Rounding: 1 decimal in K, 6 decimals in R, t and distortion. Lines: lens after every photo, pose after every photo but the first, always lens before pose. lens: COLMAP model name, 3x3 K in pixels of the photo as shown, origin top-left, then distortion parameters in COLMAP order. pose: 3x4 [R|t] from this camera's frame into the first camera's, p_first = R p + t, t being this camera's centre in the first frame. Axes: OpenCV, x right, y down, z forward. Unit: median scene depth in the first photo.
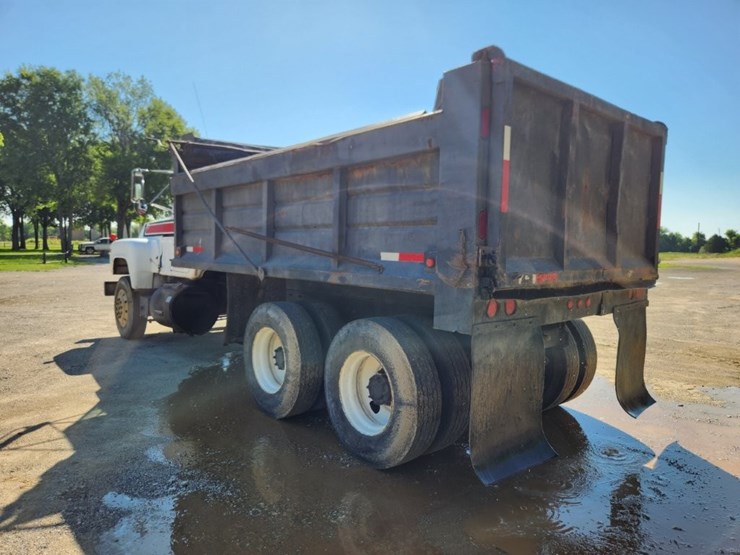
lens RADIAL K [[502.9, 0, 372.9], [0, 502.9, 276.0], [0, 0, 1]] dist [0.063221, -0.058078]
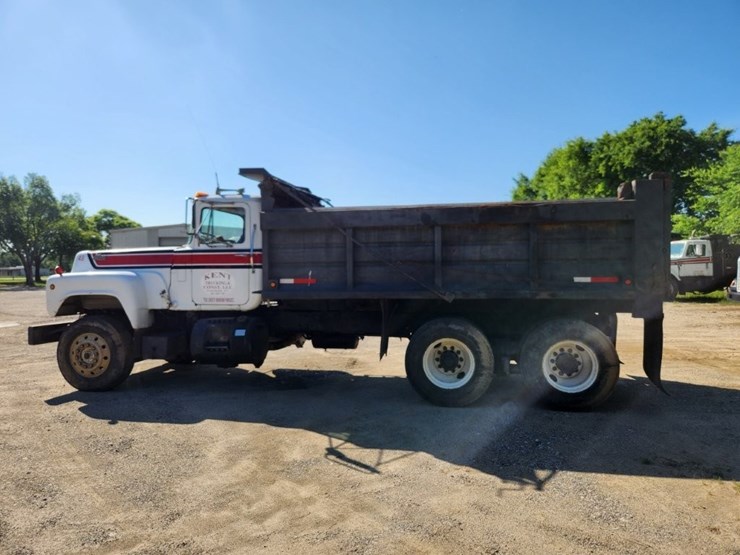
lens RADIAL K [[502.9, 0, 372.9], [0, 502.9, 276.0], [0, 0, 1]] dist [0.063221, -0.058078]
pose [[0.780107, -0.029261, 0.624962, -1.246132], [0.055720, 0.998186, -0.022817, -0.041599], [-0.623160, 0.052622, 0.780322, 0.108230]]
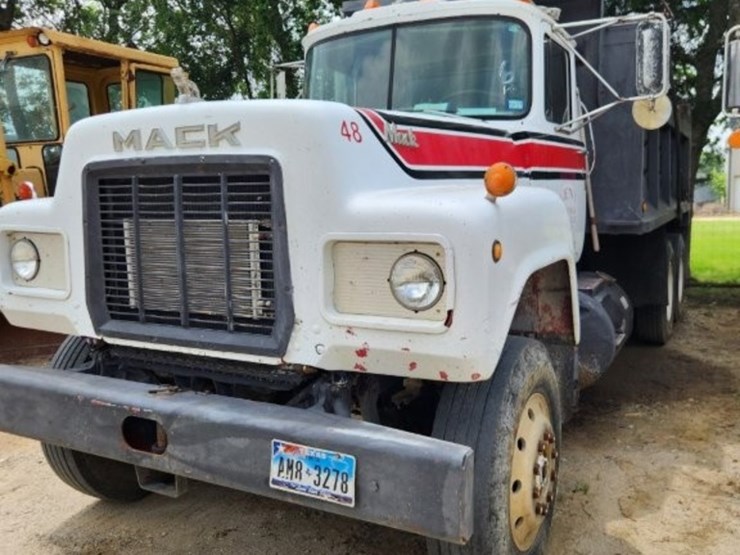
lens RADIAL K [[672.3, 0, 378.4], [0, 672.3, 285.7], [0, 0, 1]] dist [0.070083, -0.091166]
pose [[-0.371767, -0.139812, 0.917737, -1.455489], [0.069708, 0.981598, 0.177779, -0.169966], [-0.925705, 0.130066, -0.355180, 2.256729]]
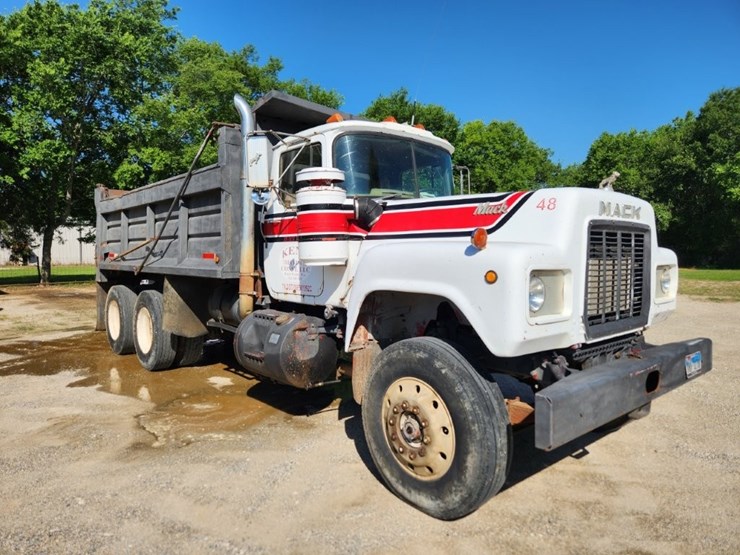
lens RADIAL K [[496.7, 0, 363.9], [0, 496.7, 276.6], [0, 0, 1]] dist [0.076169, -0.062854]
pose [[-0.999806, -0.013182, -0.014641, -0.443081], [-0.014743, 0.993573, 0.112232, -0.184649], [0.013068, 0.112426, -0.993574, 2.955161]]
